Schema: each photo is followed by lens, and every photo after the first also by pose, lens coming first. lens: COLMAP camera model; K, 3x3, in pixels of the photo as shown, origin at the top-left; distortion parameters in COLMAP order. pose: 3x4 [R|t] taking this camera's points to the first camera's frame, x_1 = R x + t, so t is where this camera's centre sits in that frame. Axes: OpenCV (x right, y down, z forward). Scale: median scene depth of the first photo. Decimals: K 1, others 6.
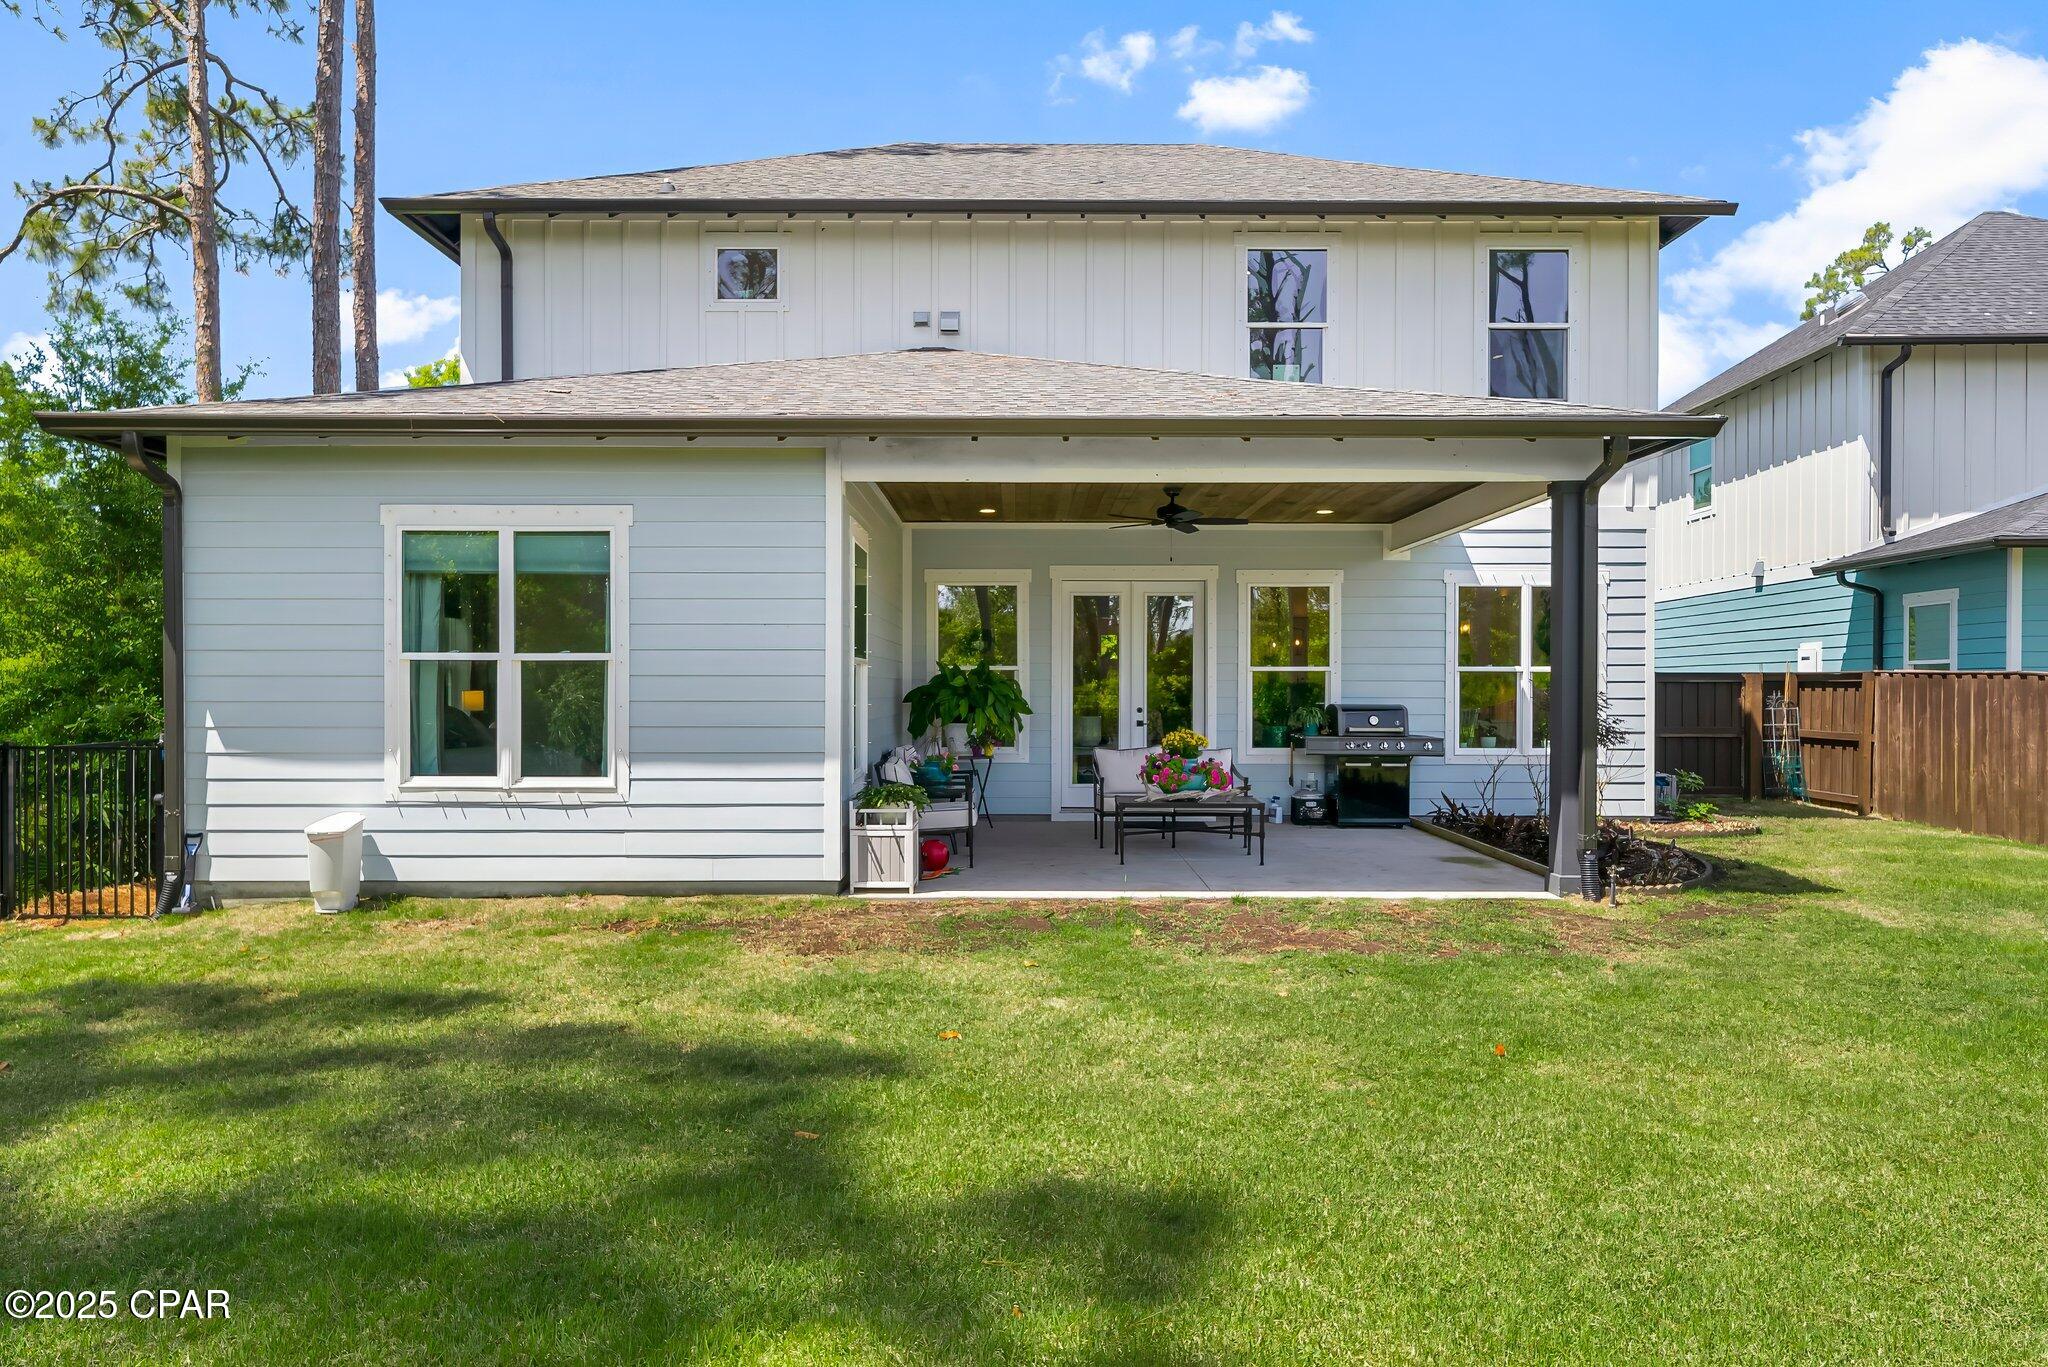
lens RADIAL K [[1323.7, 0, 1030.4], [0, 1323.7, 691.6], [0, 0, 1]] dist [0.004351, 0.001703]
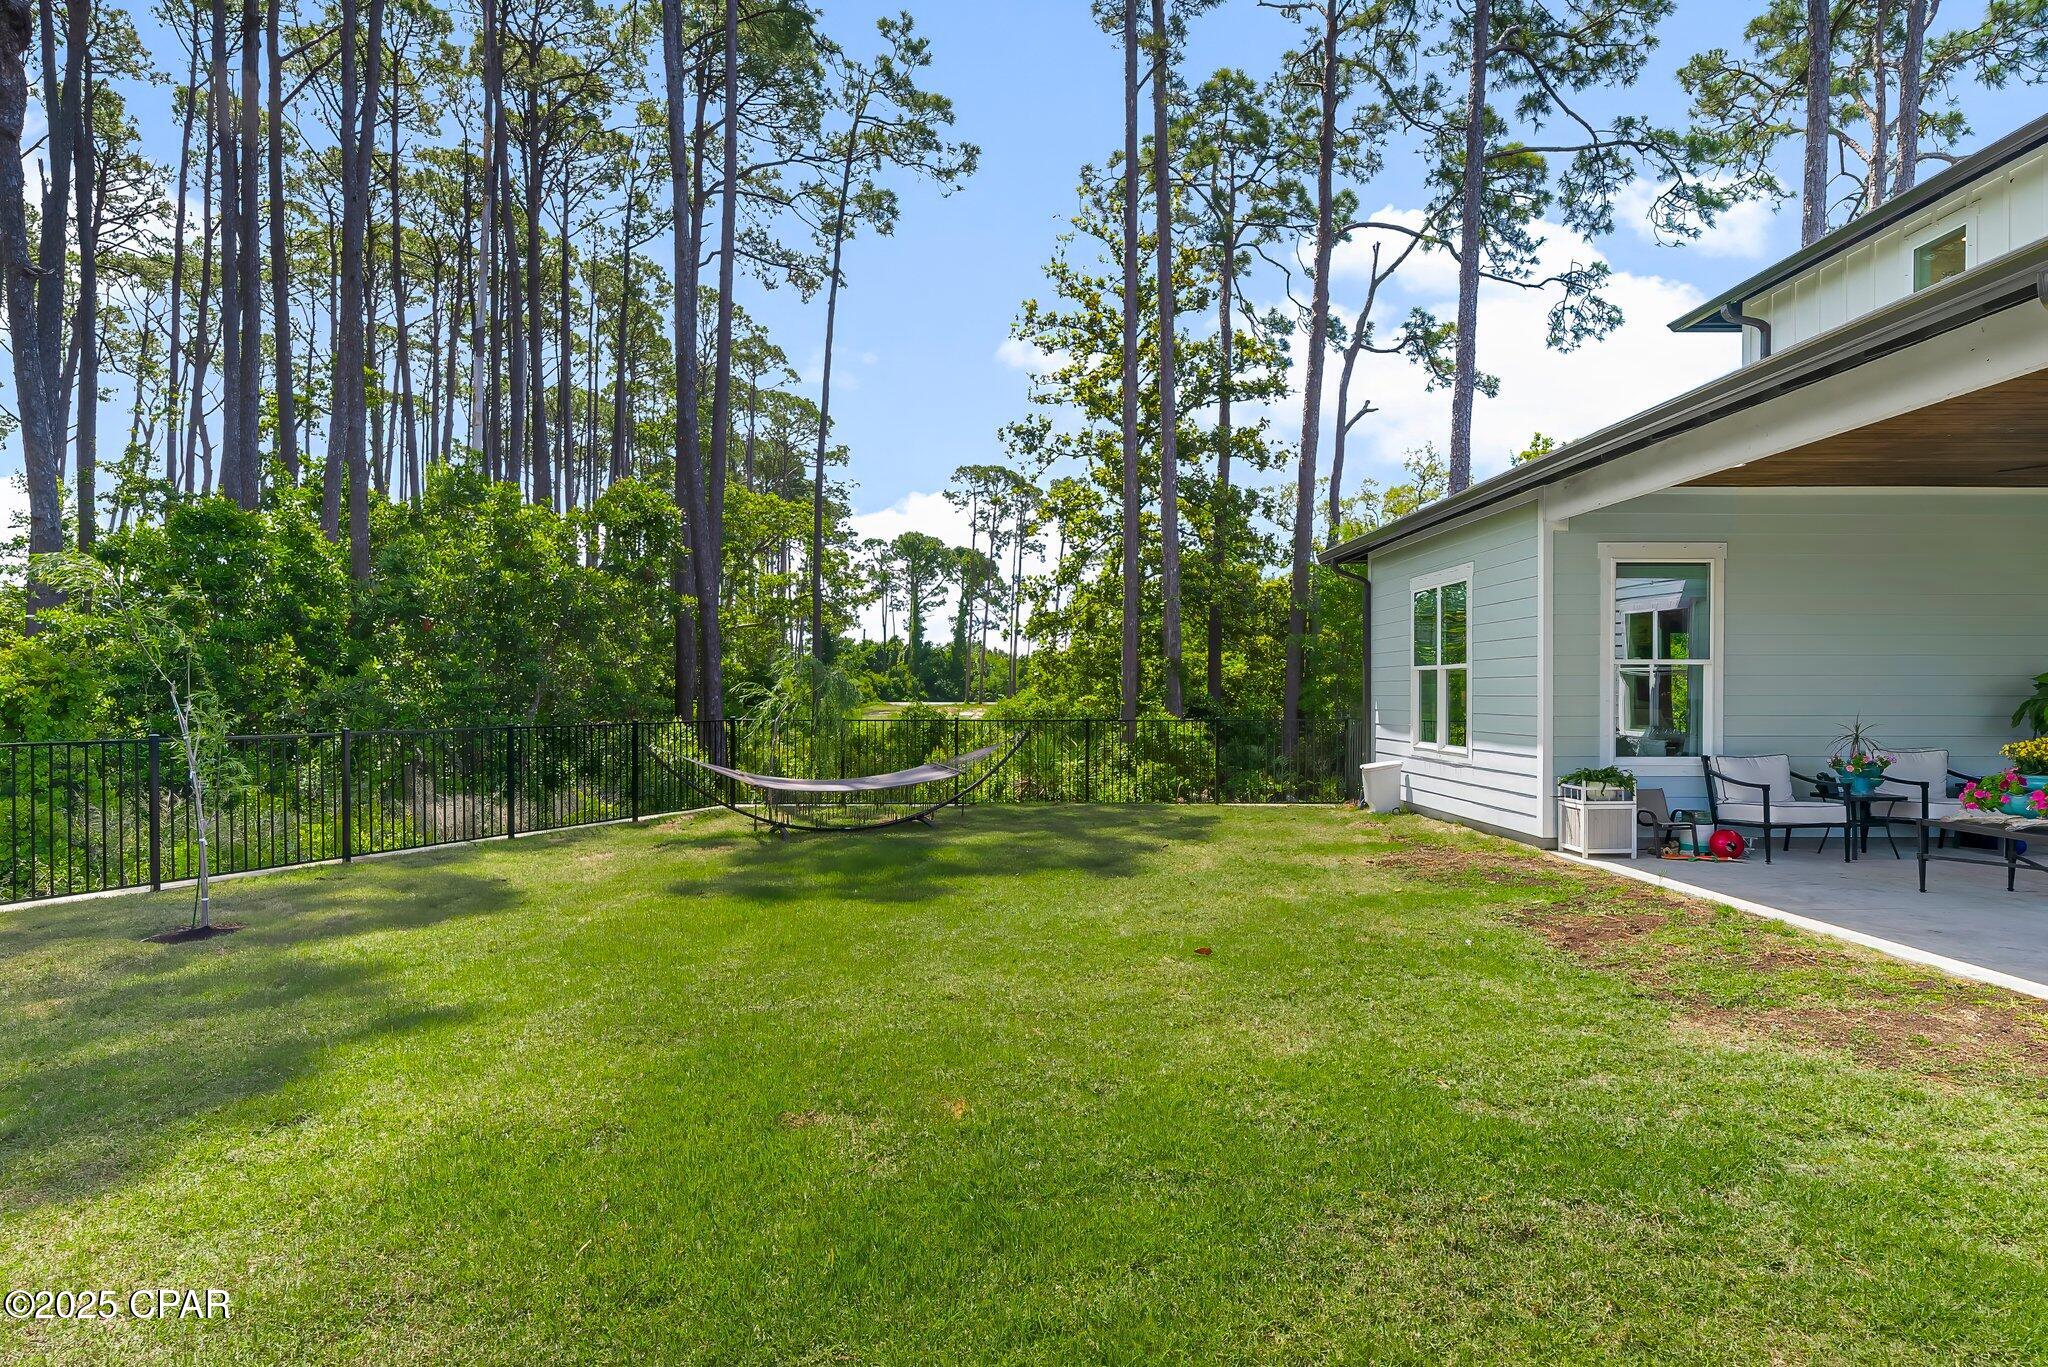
lens RADIAL K [[1112.2, 0, 1024.0], [0, 1112.2, 683.5], [0, 0, 1]] dist [0.000044, 0.000170]
pose [[0.023096, -0.007642, -0.999704, 0.742536], [-0.003655, 0.999963, -0.007728, 0.003946], [0.999727, 0.003832, 0.023067, 0.389916]]
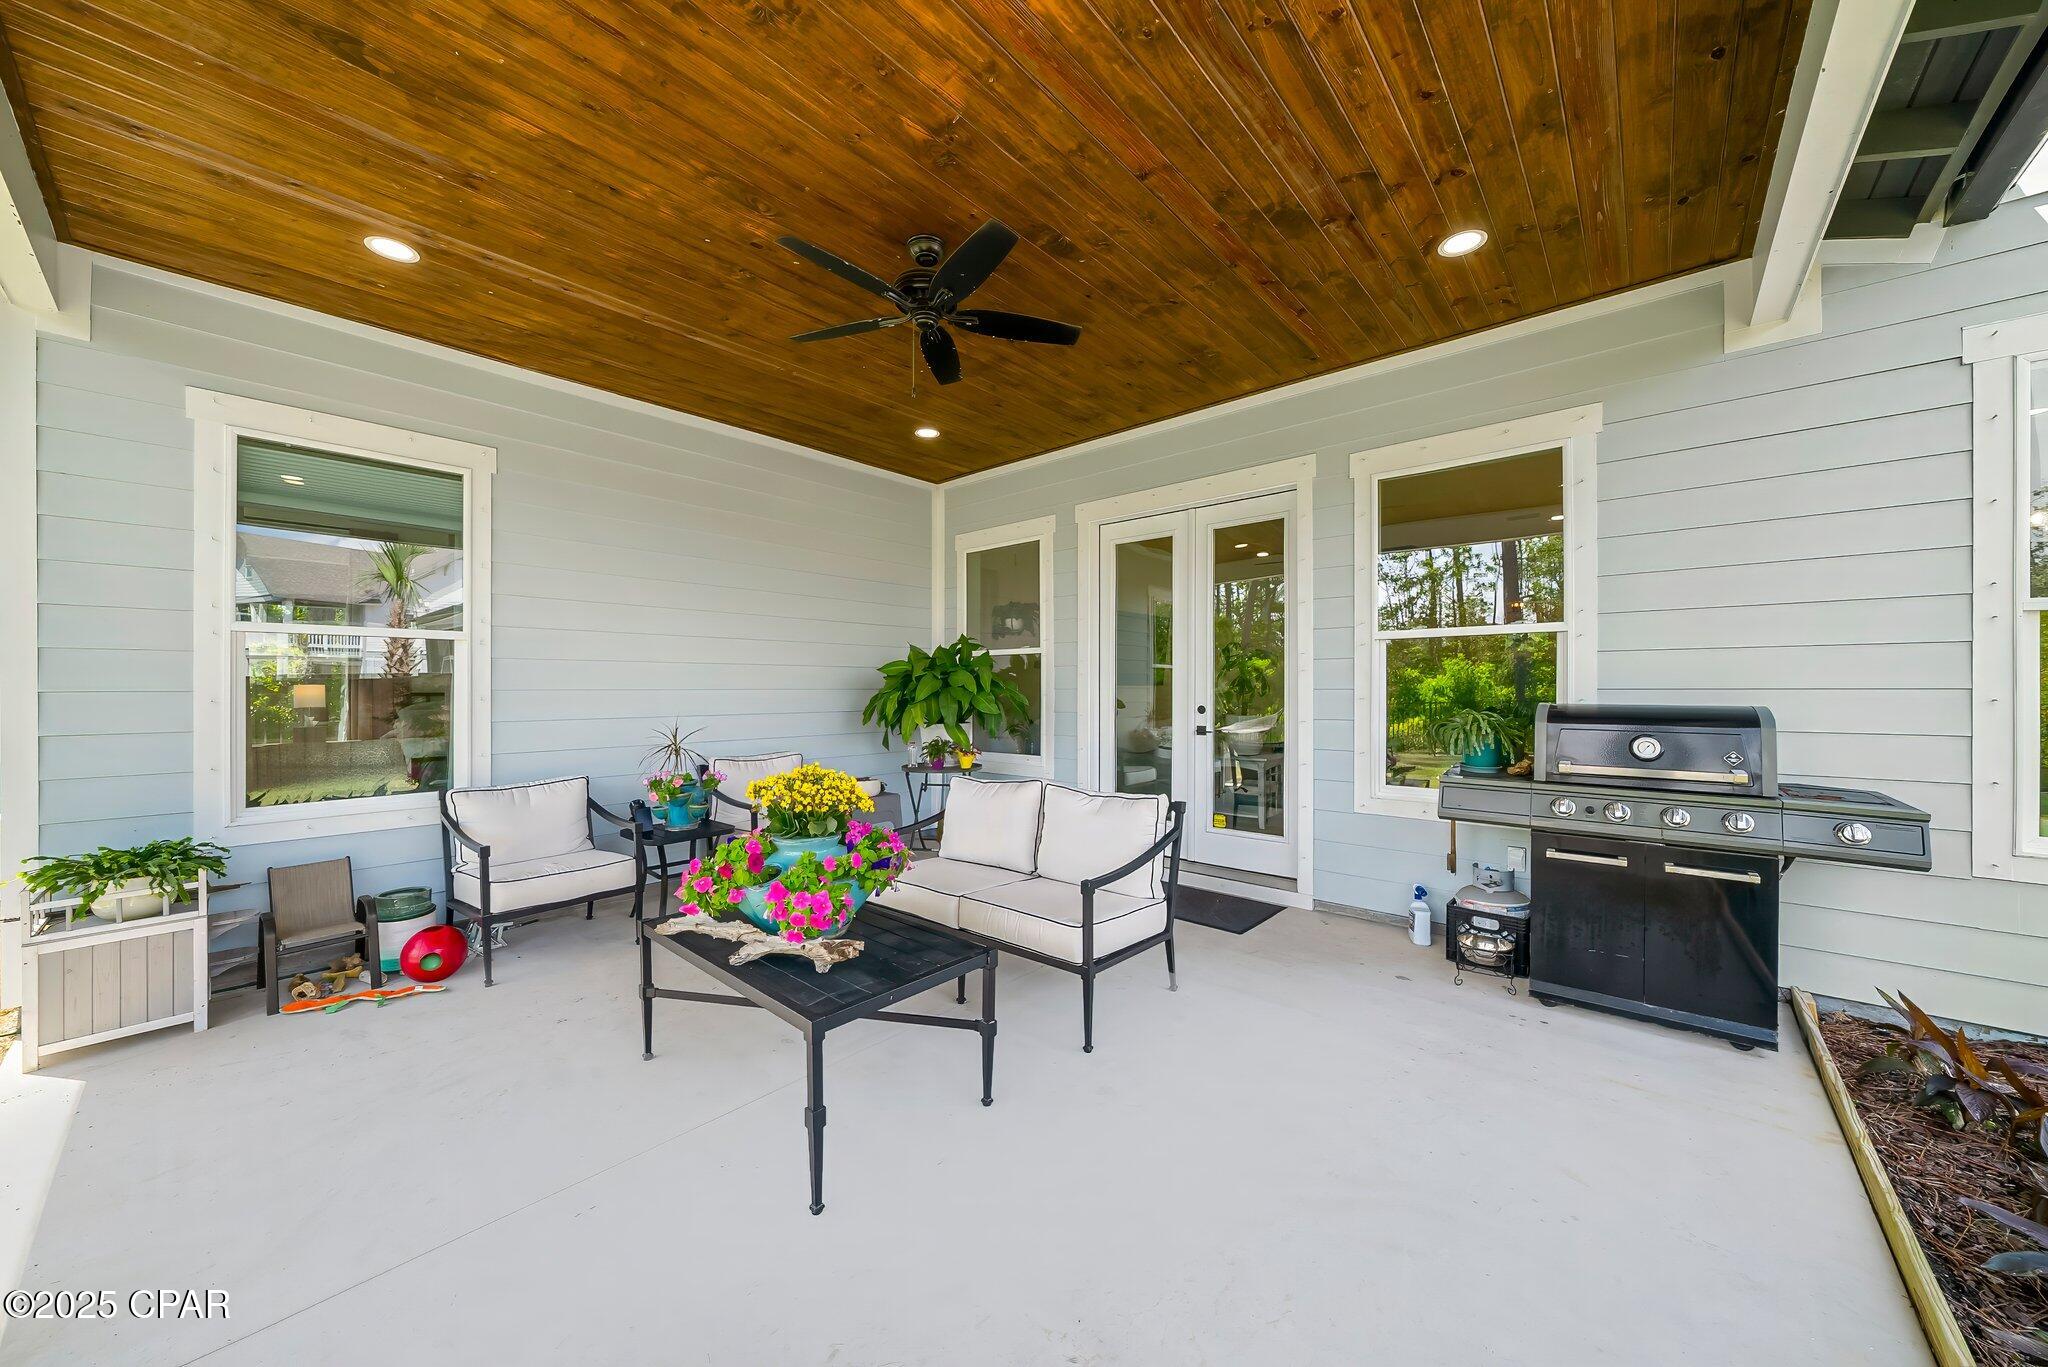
lens RADIAL K [[714.4, 0, 1018.8], [0, 714.4, 692.2], [0, 0, 1]] dist [-0.005988, -0.000261]
pose [[0.748577, 0.001778, -0.663046, 0.311532], [0.002682, 0.999980, 0.005709, 0.004610], [0.663043, -0.006052, 0.748557, 0.867435]]
